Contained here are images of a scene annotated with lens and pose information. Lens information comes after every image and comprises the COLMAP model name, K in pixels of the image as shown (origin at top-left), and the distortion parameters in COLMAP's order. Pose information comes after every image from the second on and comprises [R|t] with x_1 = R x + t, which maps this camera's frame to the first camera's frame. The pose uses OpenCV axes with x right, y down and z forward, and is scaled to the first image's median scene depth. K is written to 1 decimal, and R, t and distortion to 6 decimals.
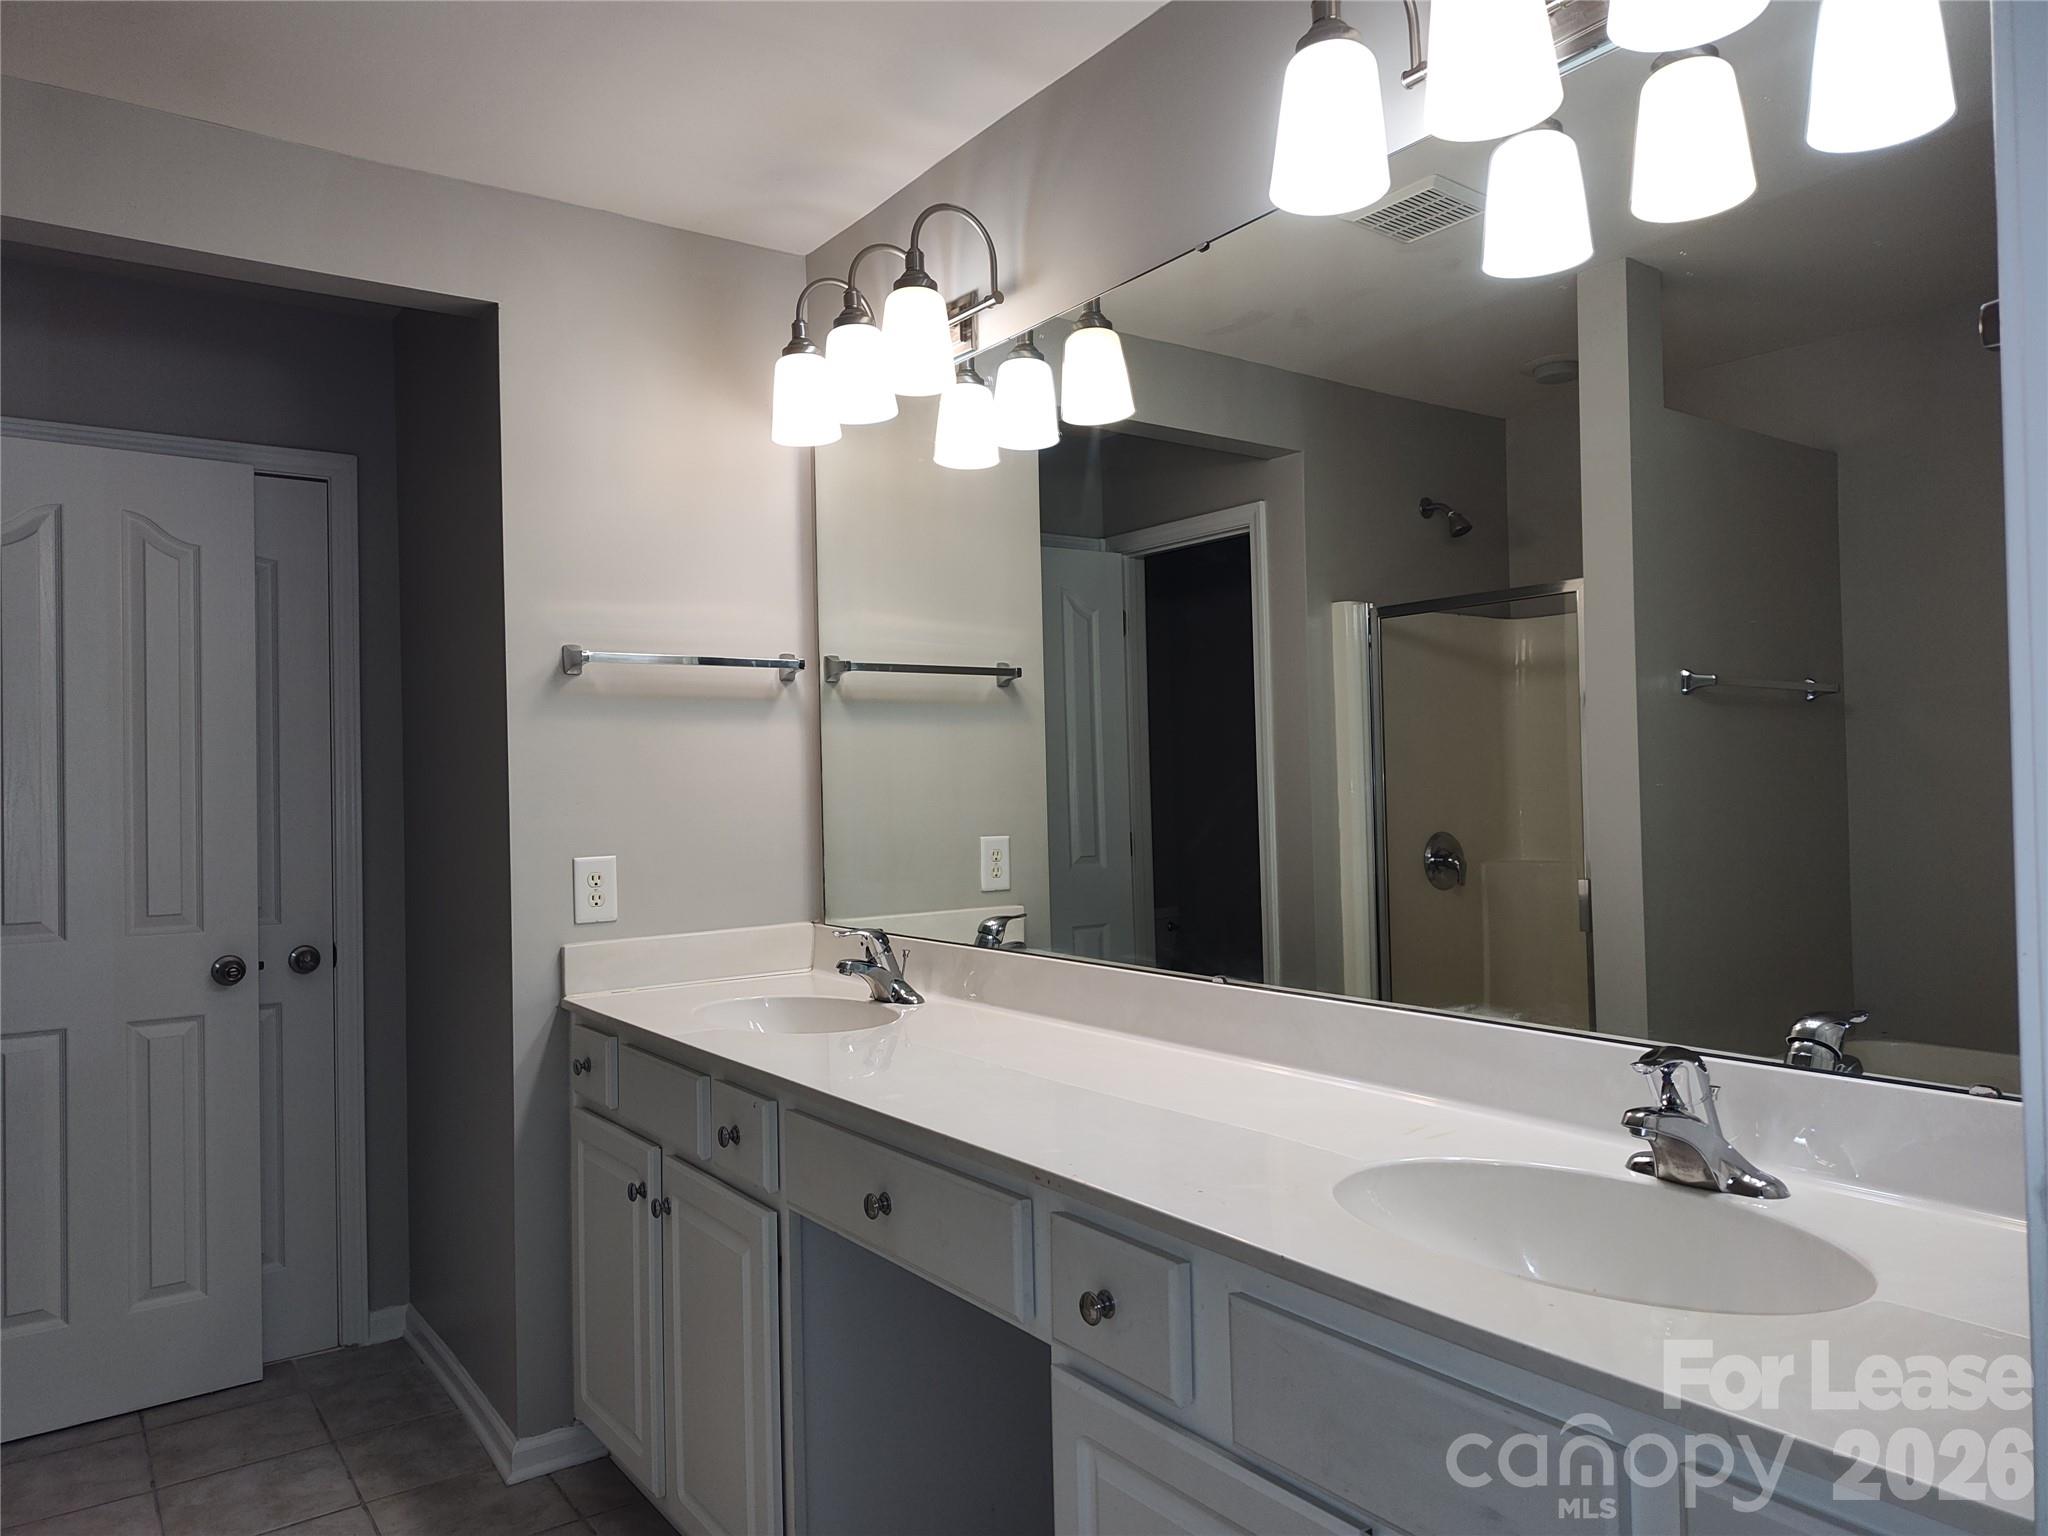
lens RADIAL K [[1392.5, 0, 1023.1], [0, 1392.5, 763.3], [0, 0, 1]] dist [0.035627, -0.040177]
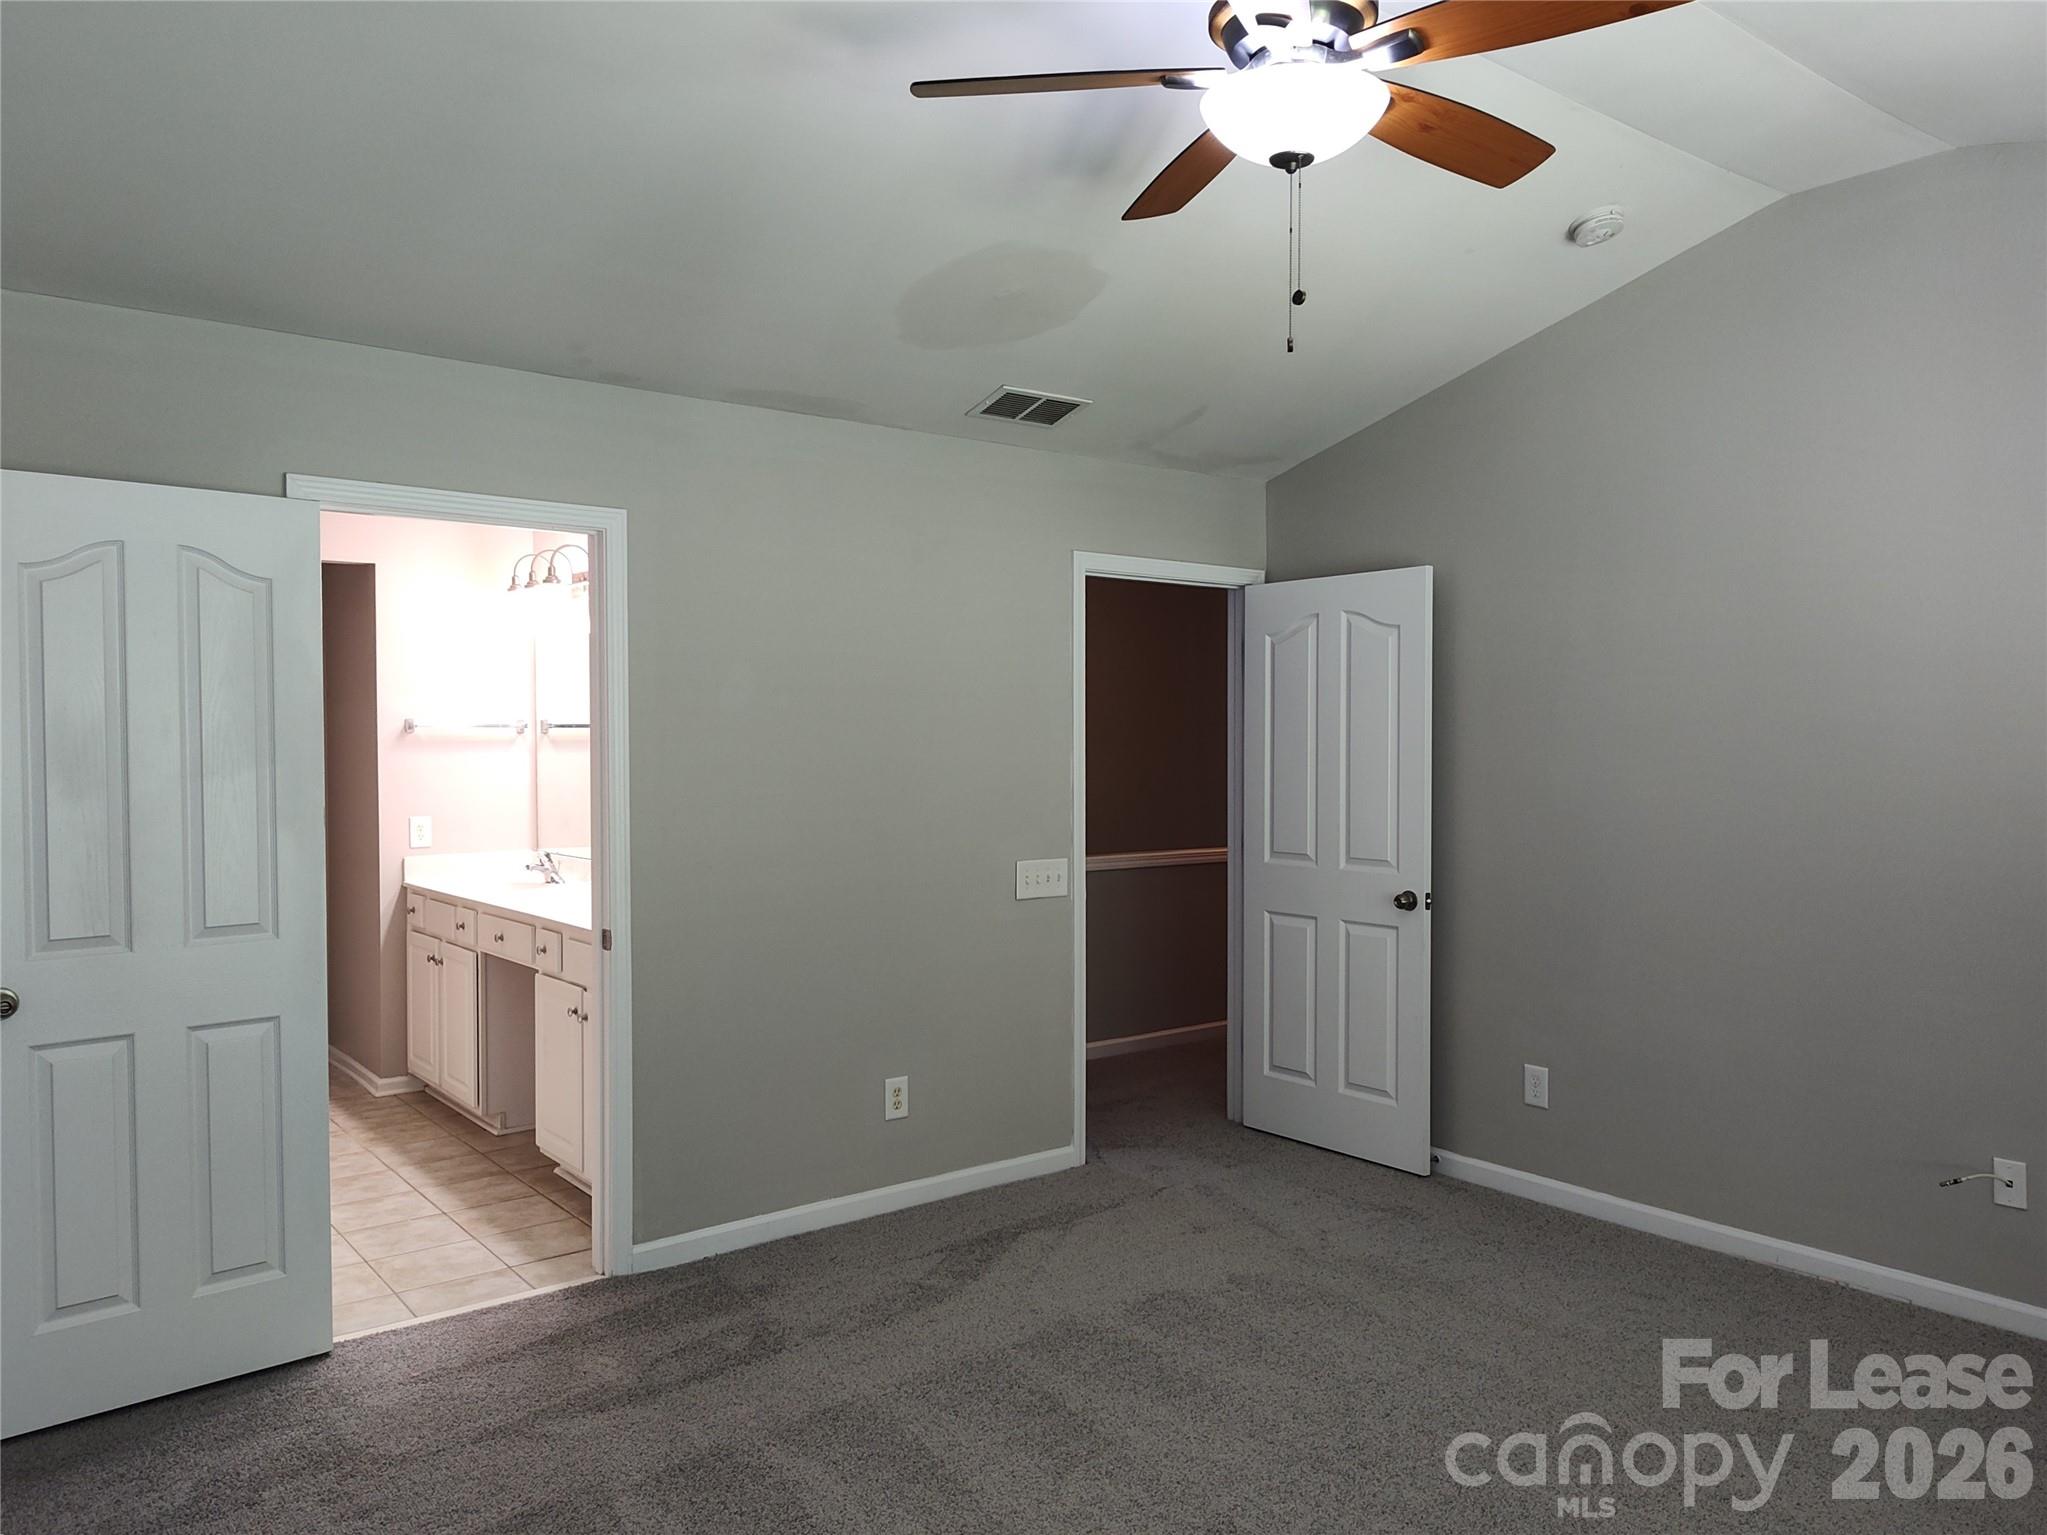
lens RADIAL K [[1391.9, 0, 1023.7], [0, 1391.9, 769.9], [0, 0, 1]] dist [0.035627, -0.040177]
pose [[0.998358, 0.019380, 0.053896, 0.522241], [-0.020976, 0.999353, 0.029215, -0.090977], [-0.053295, -0.030298, 0.998119, -1.241076]]
